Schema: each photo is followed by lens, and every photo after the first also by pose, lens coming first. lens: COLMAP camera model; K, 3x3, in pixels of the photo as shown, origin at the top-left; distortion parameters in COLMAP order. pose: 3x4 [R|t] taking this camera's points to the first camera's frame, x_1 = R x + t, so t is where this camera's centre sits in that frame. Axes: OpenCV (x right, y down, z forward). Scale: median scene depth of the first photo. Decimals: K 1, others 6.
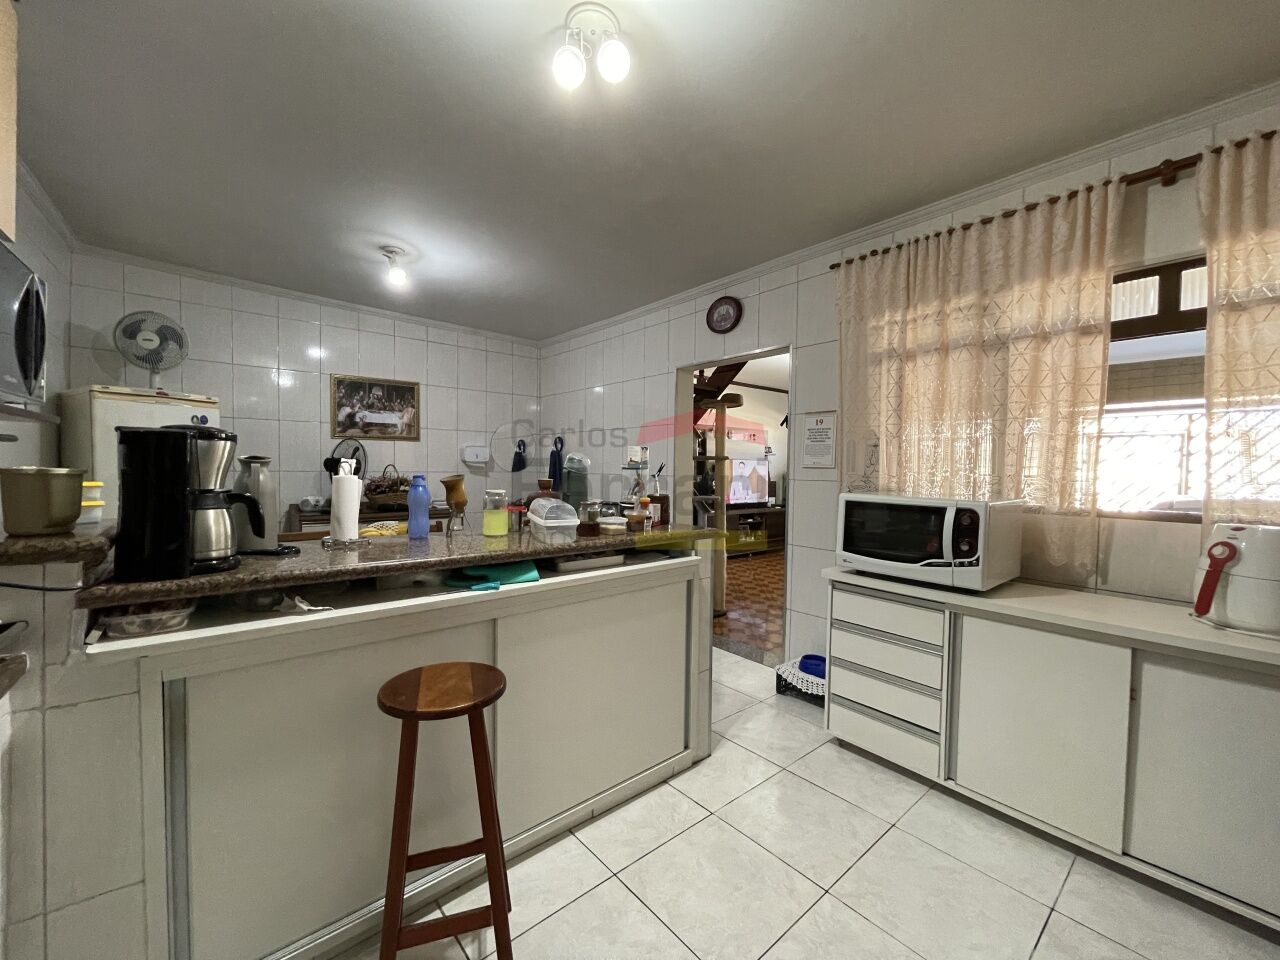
lens RADIAL K [[514.9, 0, 640.0], [0, 514.9, 480.0], [0, 0, 1]] dist [0.002024, 0.000533]
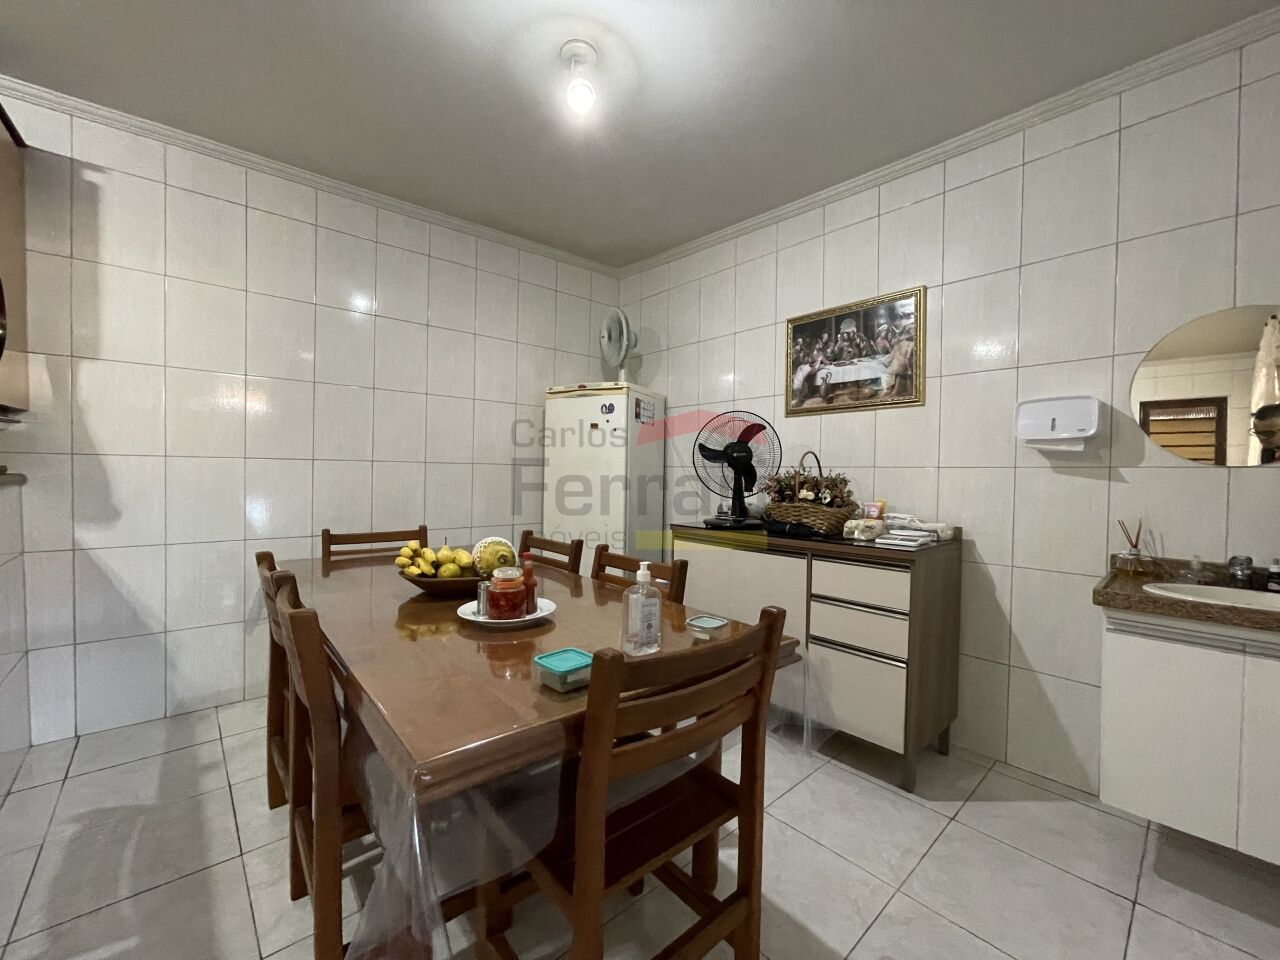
lens RADIAL K [[514.9, 0, 640.0], [0, 514.9, 480.0], [0, 0, 1]] dist [0.002024, 0.000533]
pose [[0.033541, 0.004664, -0.999426, 0.114558], [-0.036603, 0.999324, 0.003435, 0.009505], [0.998767, 0.036467, 0.033689, 1.584836]]
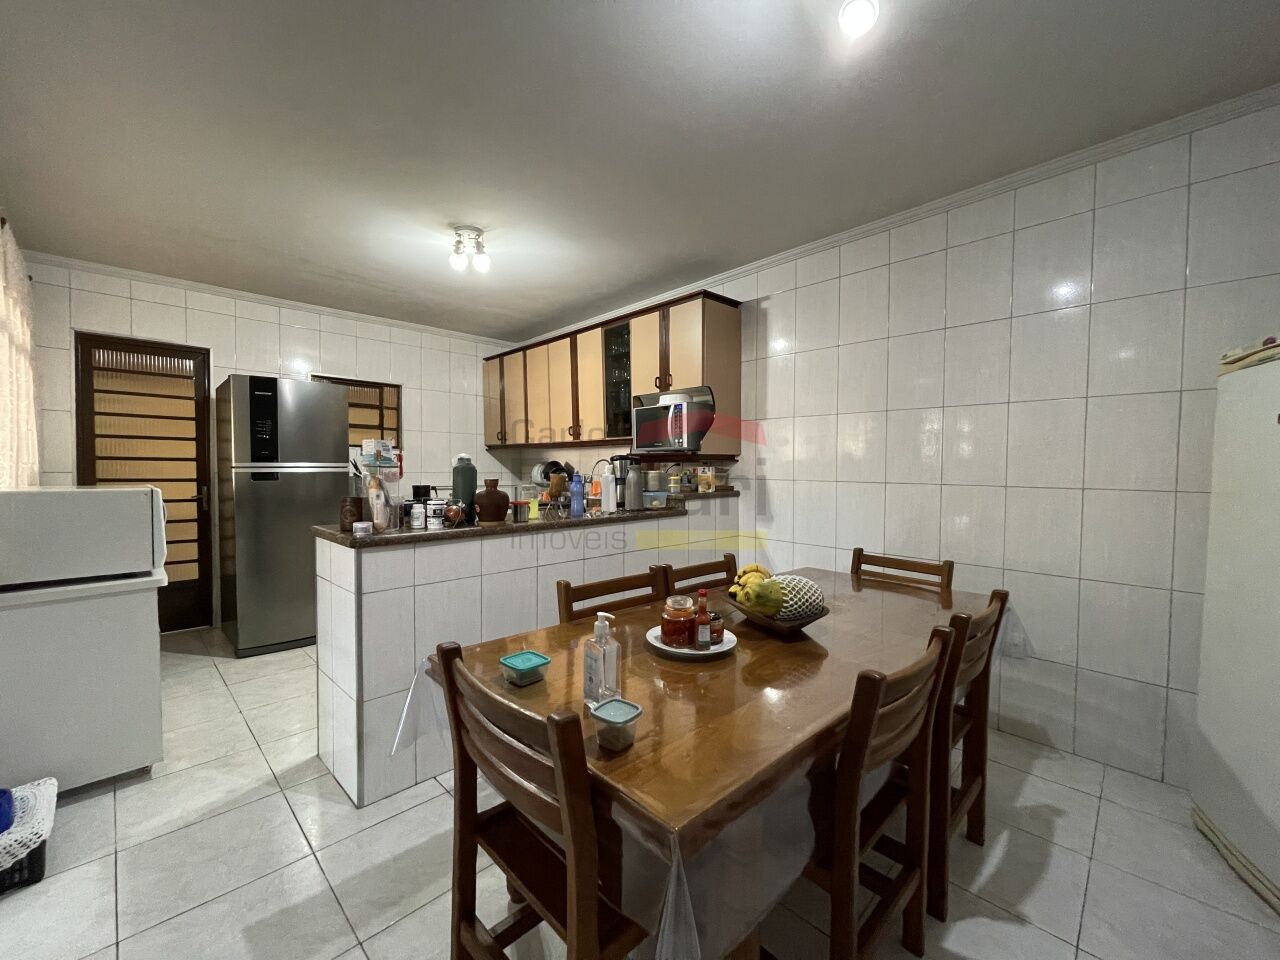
lens RADIAL K [[514.9, 0, 640.0], [0, 514.9, 480.0], [0, 0, 1]] dist [0.002024, 0.000533]
pose [[-0.993555, -0.022457, -0.111107, -0.363941], [-0.027436, 0.998677, 0.043486, -0.053208], [0.109984, 0.046254, -0.992857, 2.075484]]
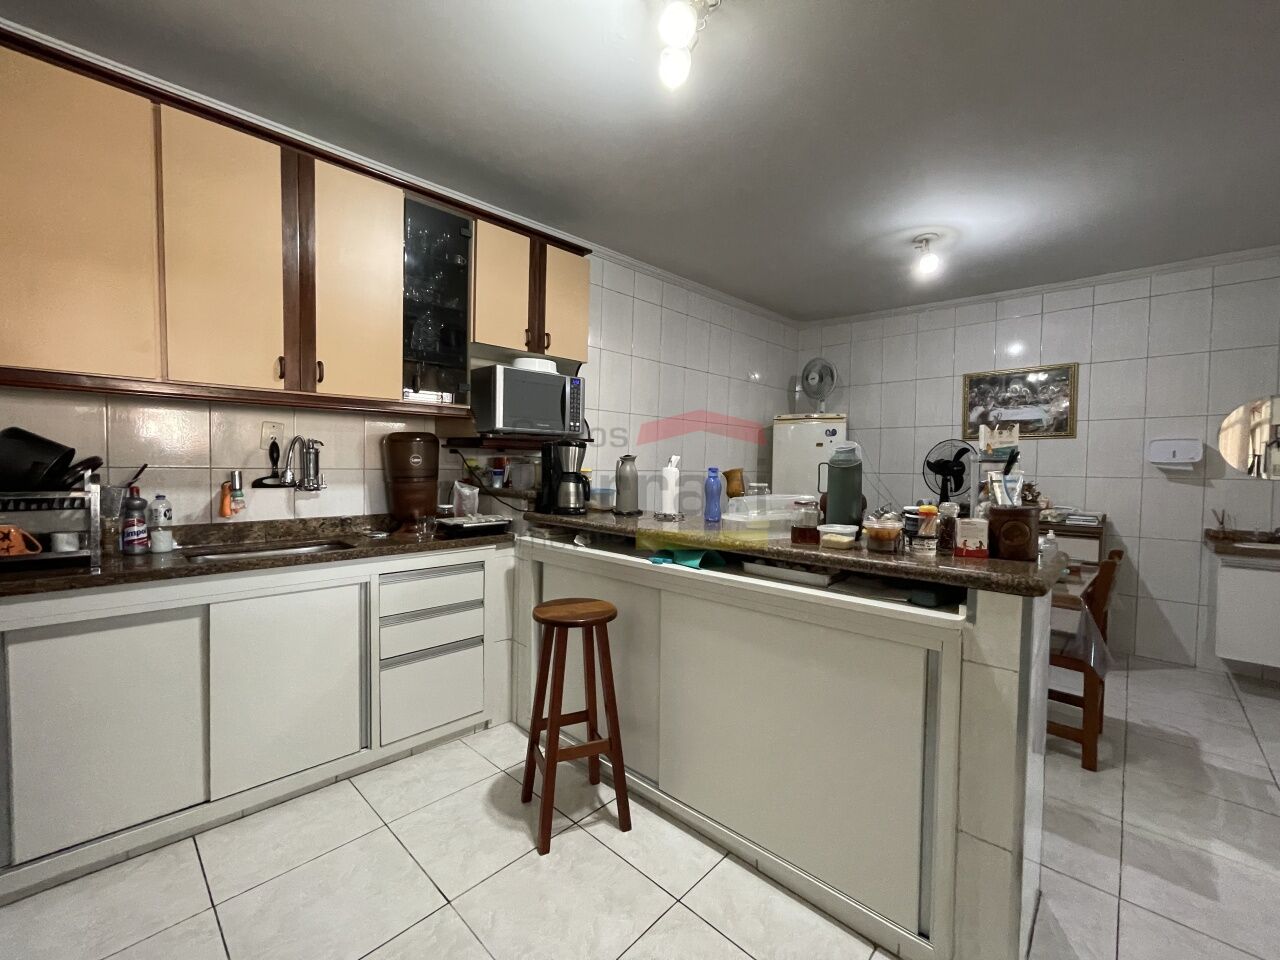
lens RADIAL K [[514.9, 0, 640.0], [0, 514.9, 480.0], [0, 0, 1]] dist [0.002024, 0.000533]
pose [[0.109932, 0.016682, -0.993799, 0.607238], [-0.037409, 0.999220, 0.012635, 0.007671], [0.993235, 0.035788, 0.110470, 0.580039]]
